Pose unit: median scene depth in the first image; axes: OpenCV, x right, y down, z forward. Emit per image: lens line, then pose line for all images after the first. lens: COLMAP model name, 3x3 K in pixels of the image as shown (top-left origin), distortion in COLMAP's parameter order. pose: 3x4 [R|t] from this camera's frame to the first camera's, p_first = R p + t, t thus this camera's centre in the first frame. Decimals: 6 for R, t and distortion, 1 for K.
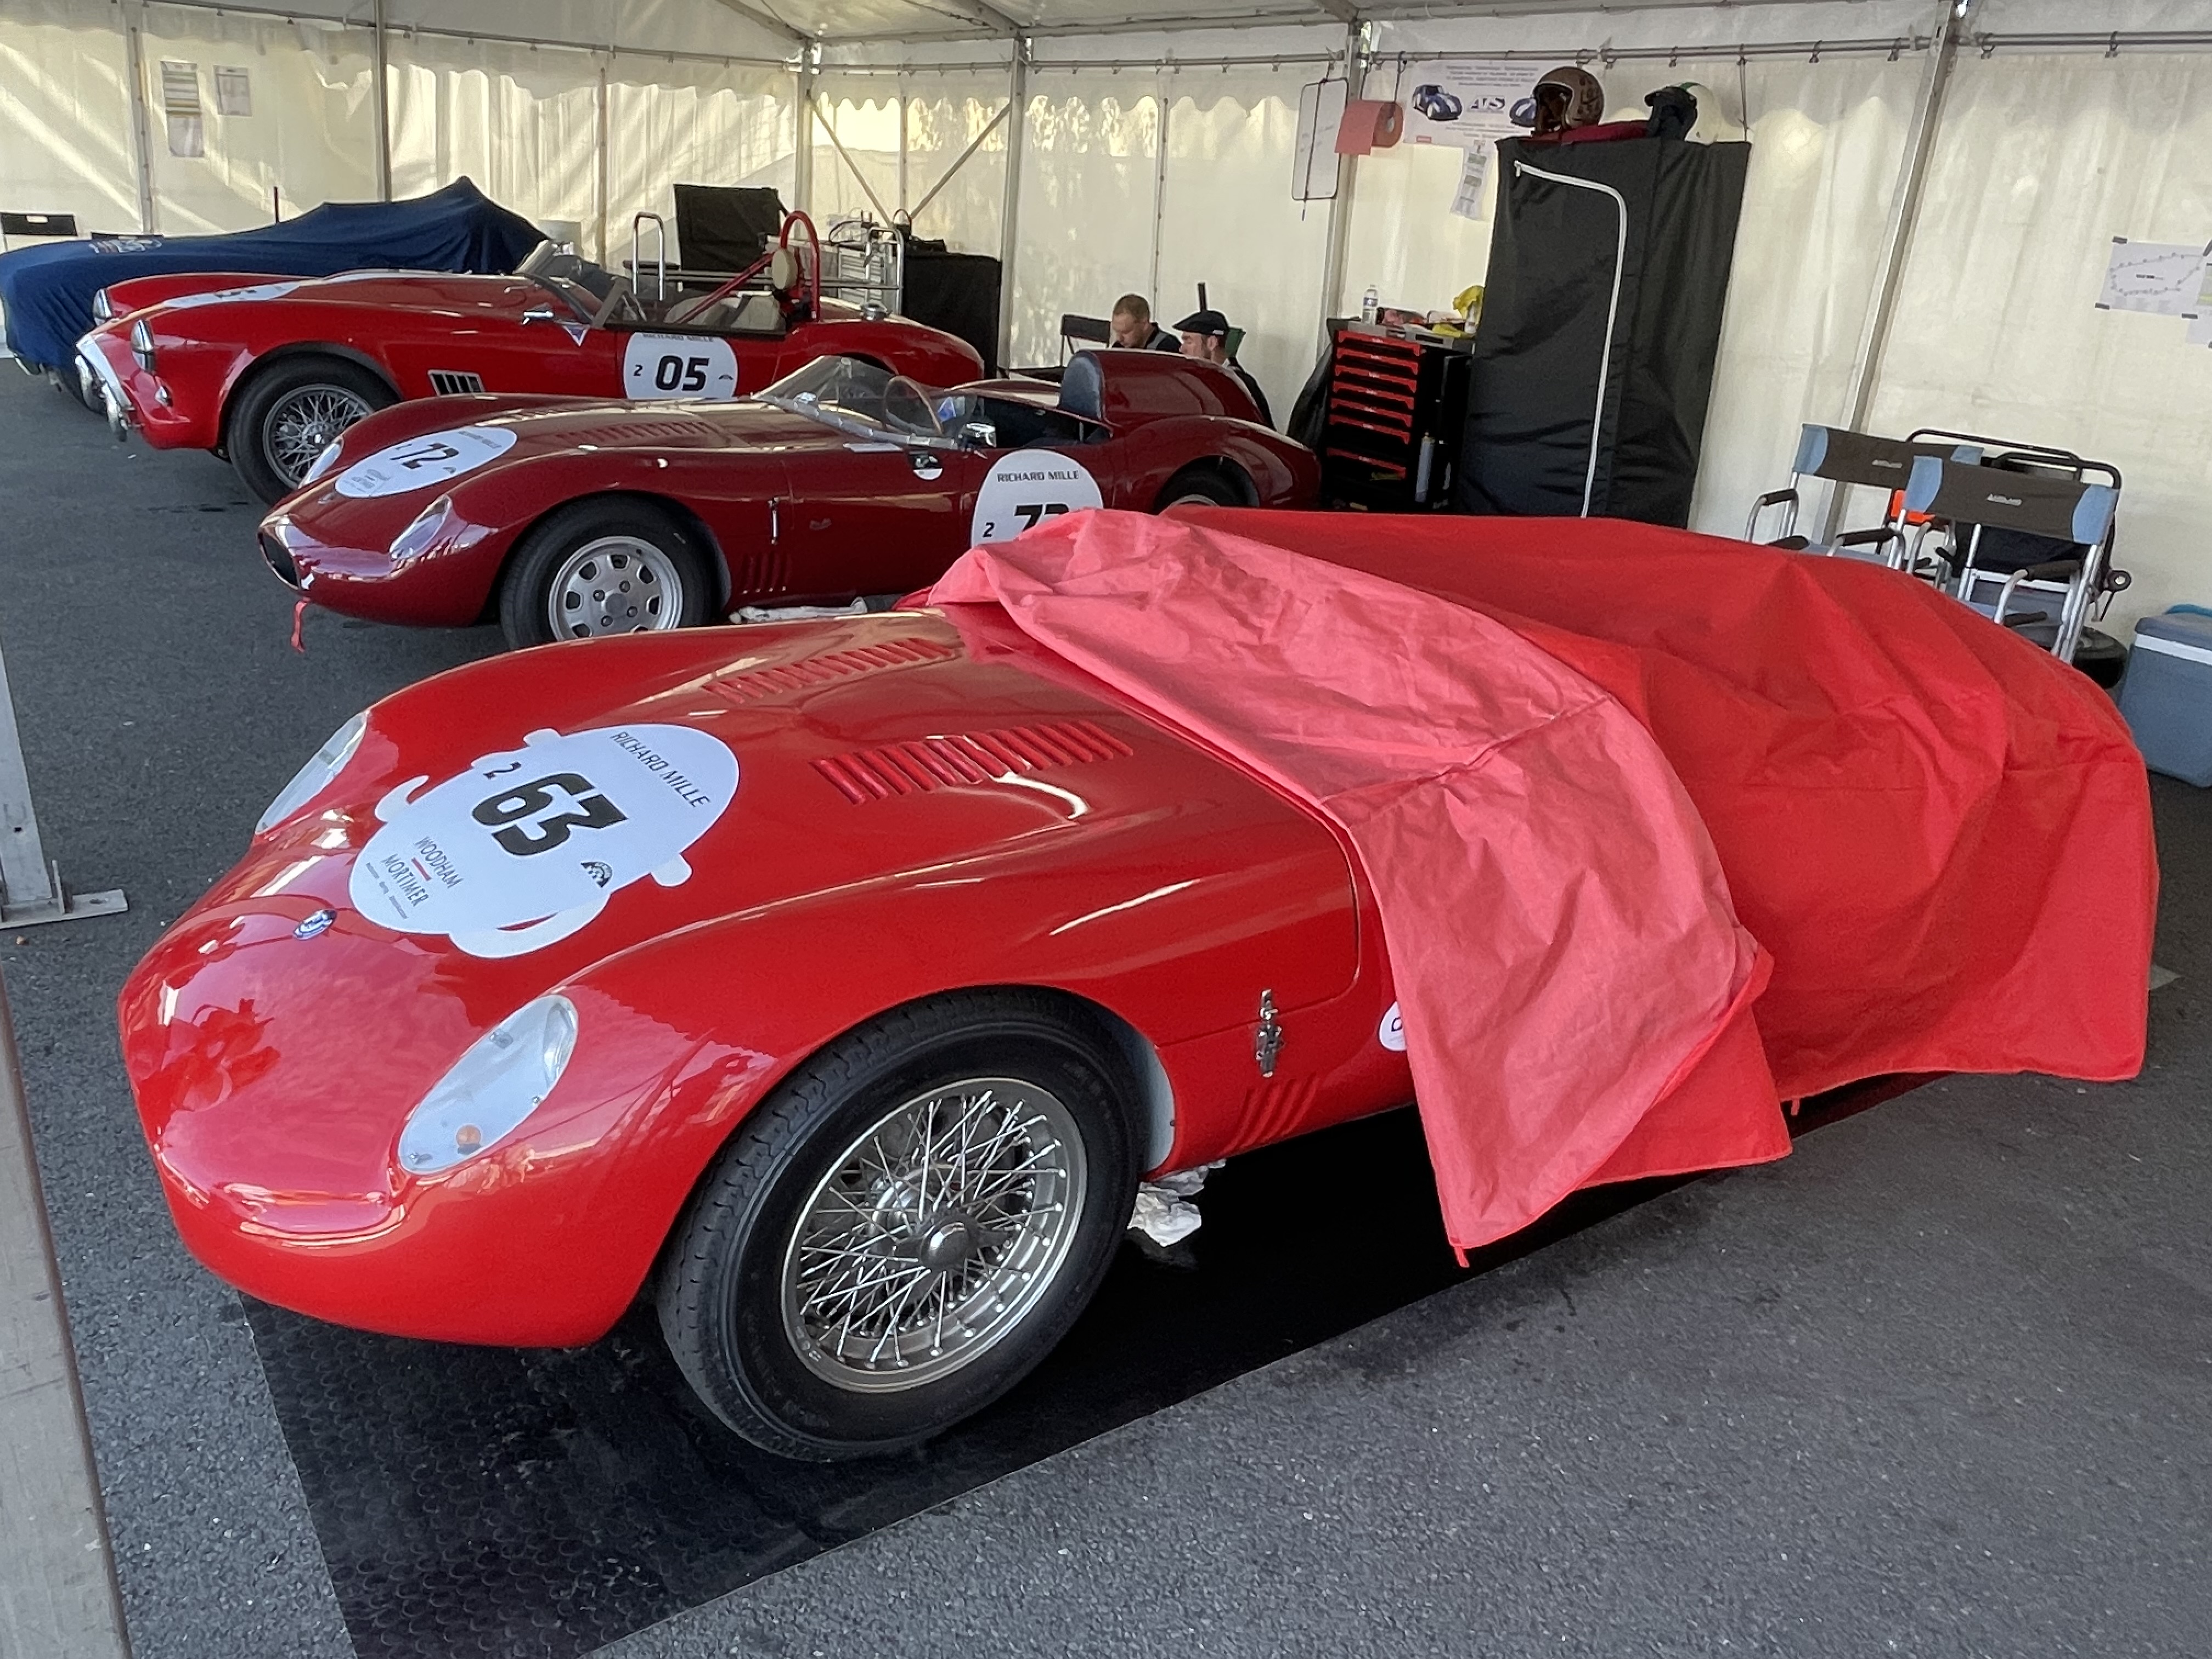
lens RADIAL K [[1665.8, 0, 1106.0], [0, 1665.8, 829.5], [0, 0, 1]] dist [0.003993, -0.009930]
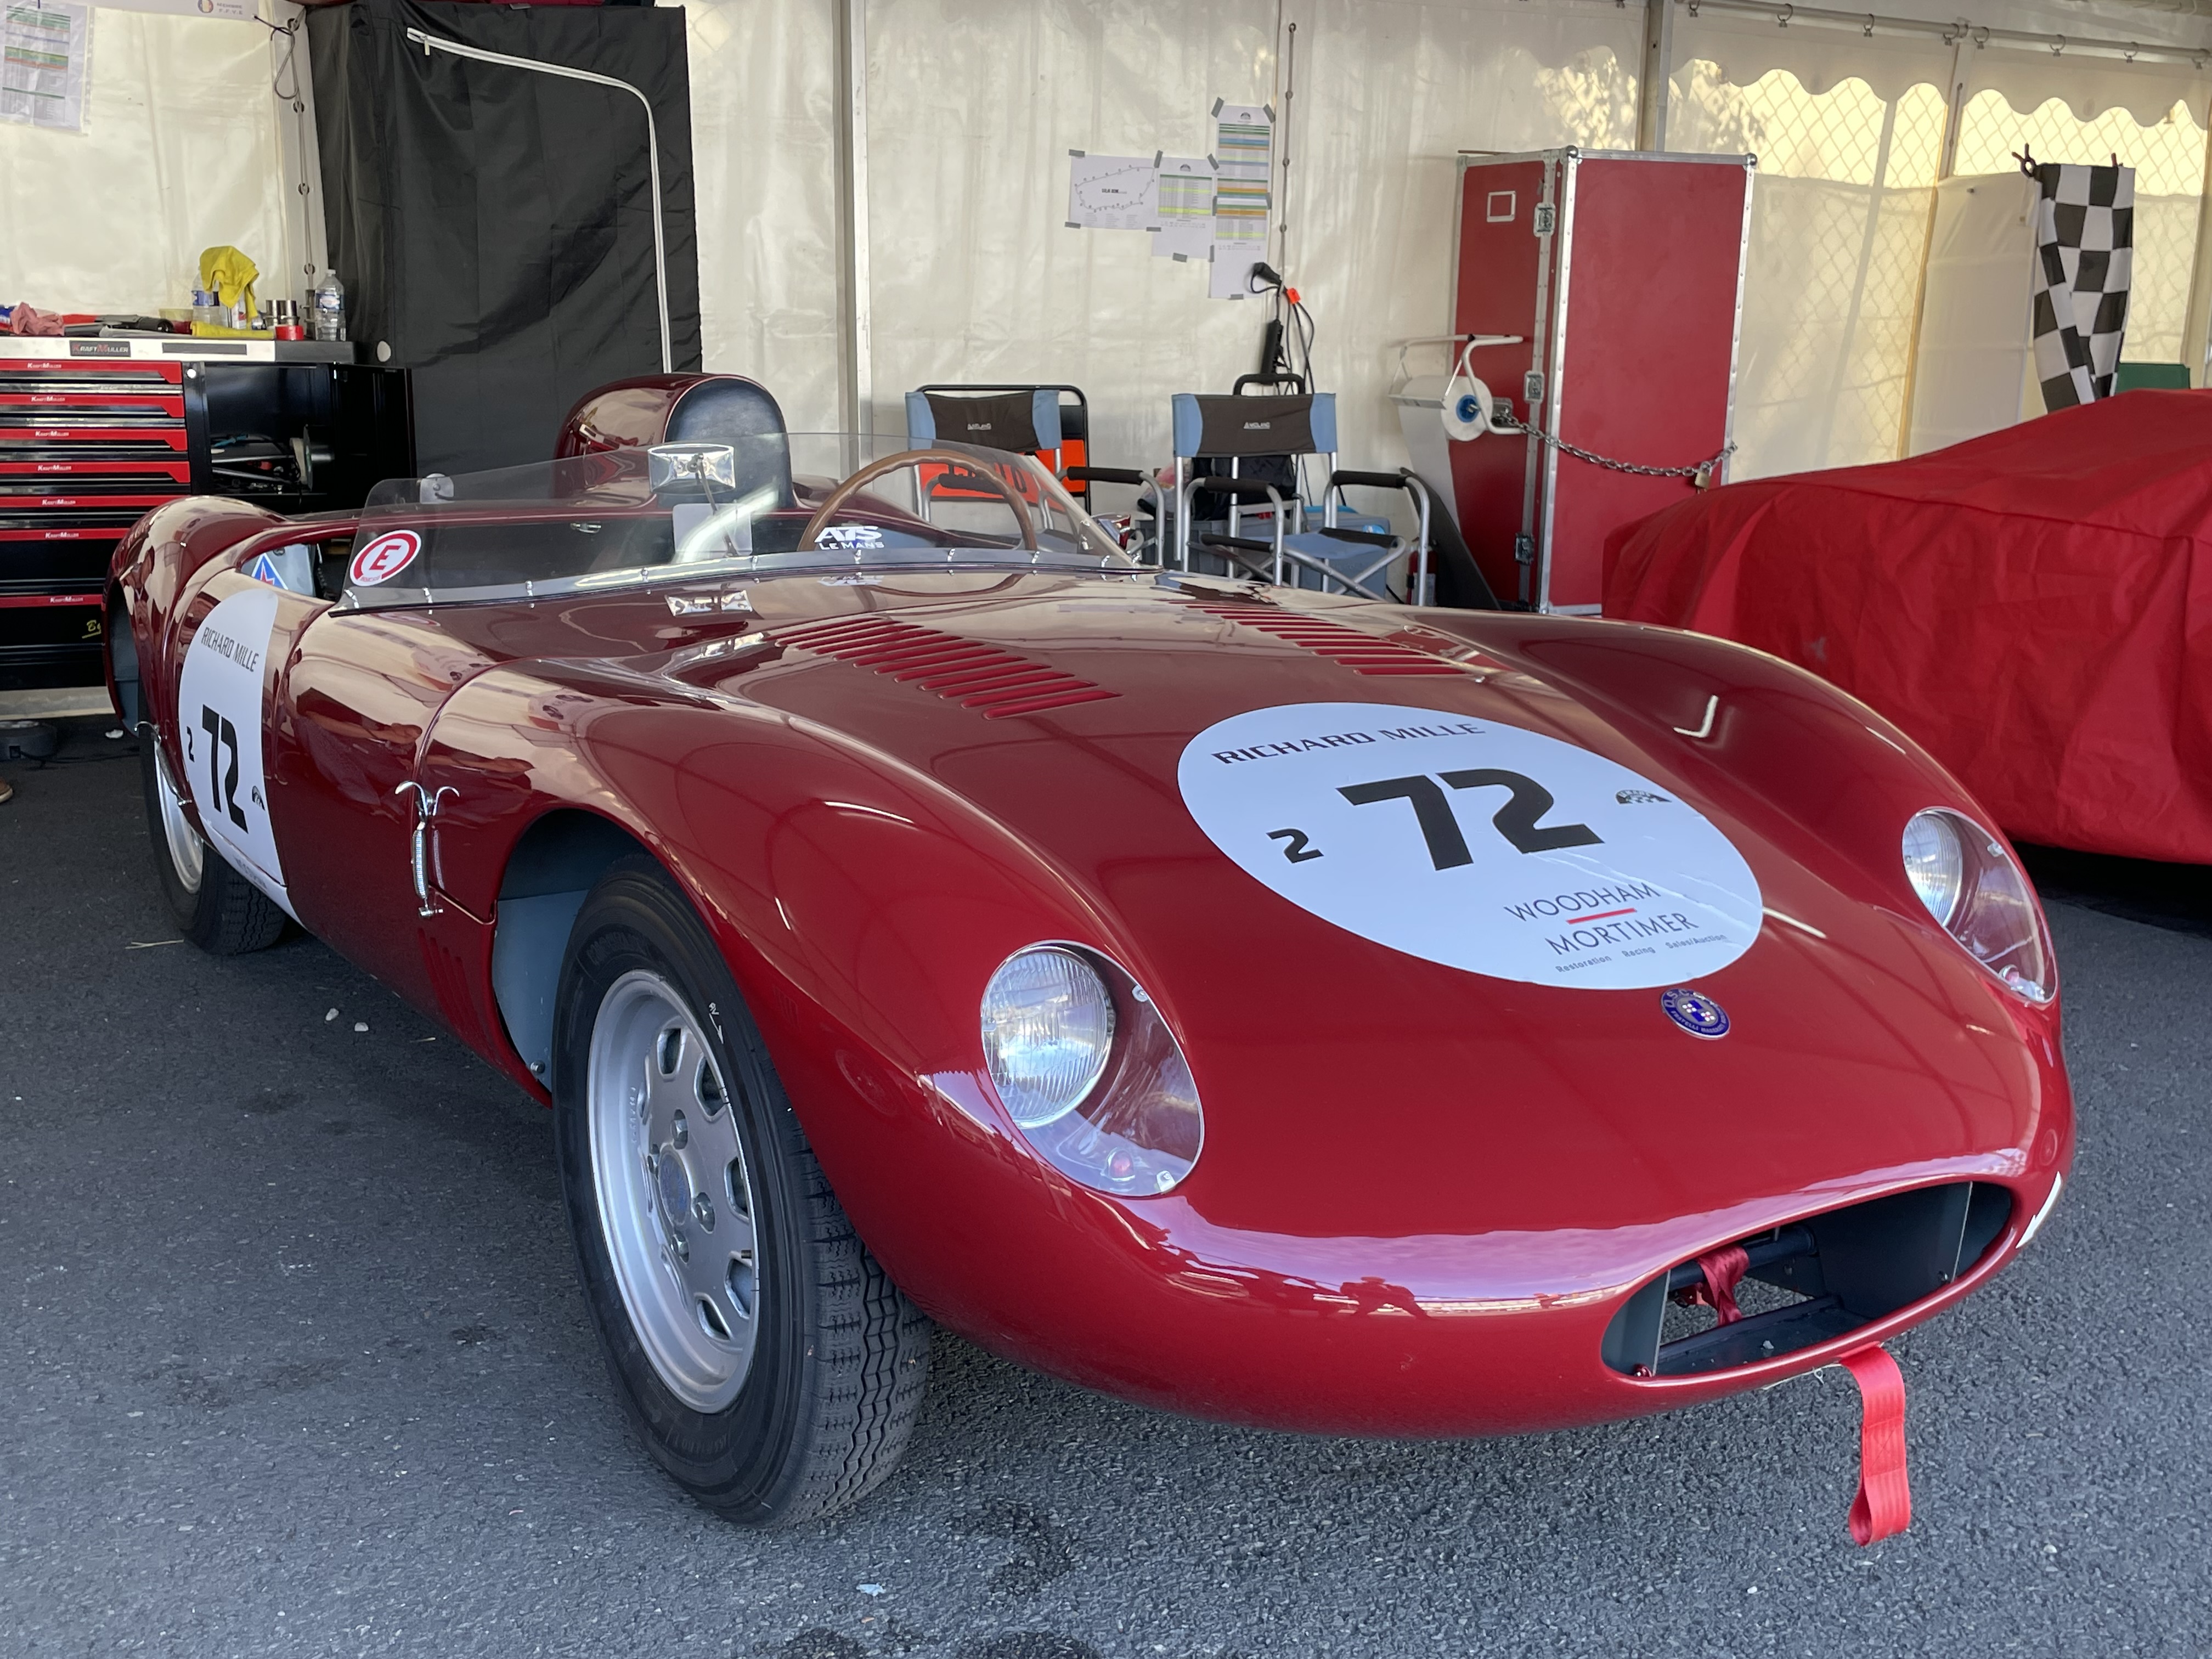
lens RADIAL K [[2308.6, 0, 1106.0], [0, 2308.6, 829.5], [0, 0, 1]] dist [0.099213, -0.146696]
pose [[0.082295, -0.277655, 0.957150, -0.382173], [0.351983, 0.906611, 0.232731, -0.160287], [-0.932382, 0.317748, 0.172339, 0.458061]]
